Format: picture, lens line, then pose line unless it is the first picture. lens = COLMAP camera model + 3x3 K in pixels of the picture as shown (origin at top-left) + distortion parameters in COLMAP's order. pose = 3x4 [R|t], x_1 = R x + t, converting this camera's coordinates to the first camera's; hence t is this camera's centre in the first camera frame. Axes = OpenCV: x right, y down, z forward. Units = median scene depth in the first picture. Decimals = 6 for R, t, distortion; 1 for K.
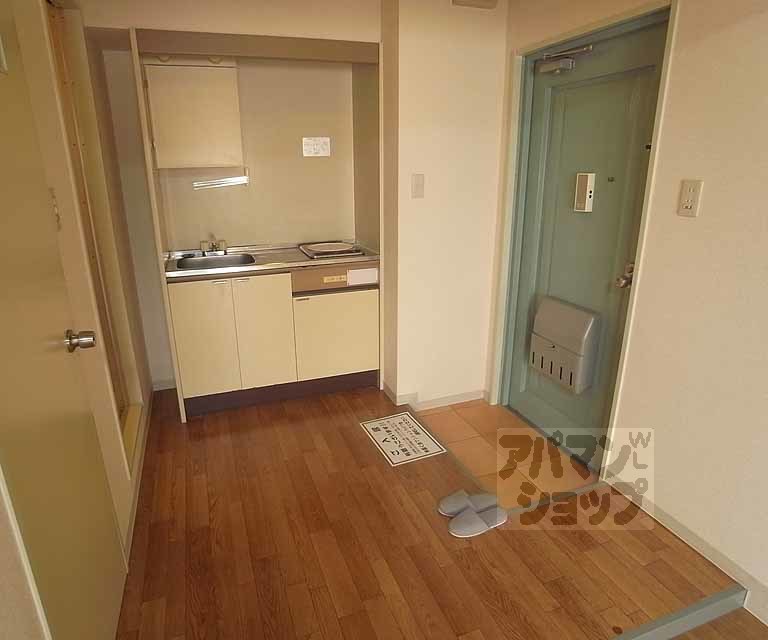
lens RADIAL K [[475.0, 0, 381.0], [0, 475.0, 318.0], [0, 0, 1]] dist [-0.071636, 0.009153]
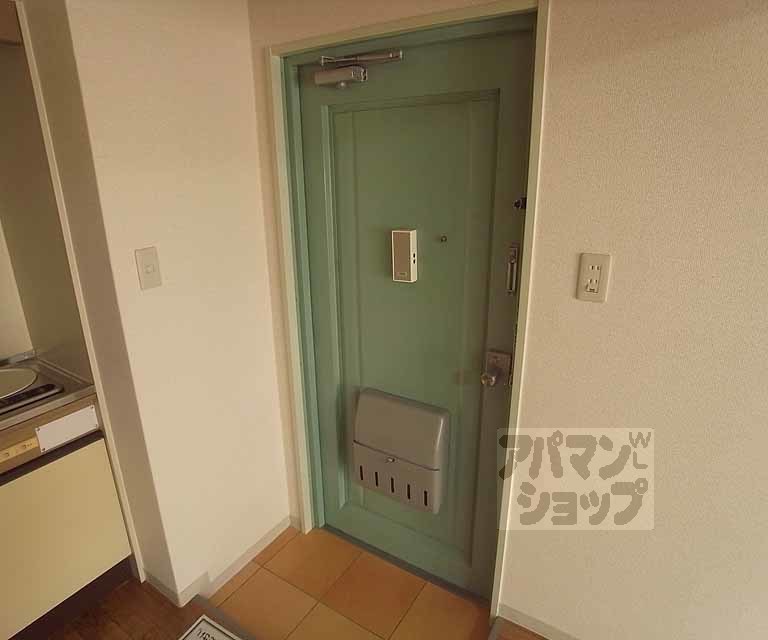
lens RADIAL K [[475.0, 0, 384.4], [0, 475.0, 322.6], [0, 0, 1]] dist [-0.071636, 0.009153]
pose [[0.805465, -0.186106, 0.562664, -0.022962], [0.187354, 0.980685, 0.056170, -0.201500], [-0.562250, 0.060174, 0.824775, 0.389338]]
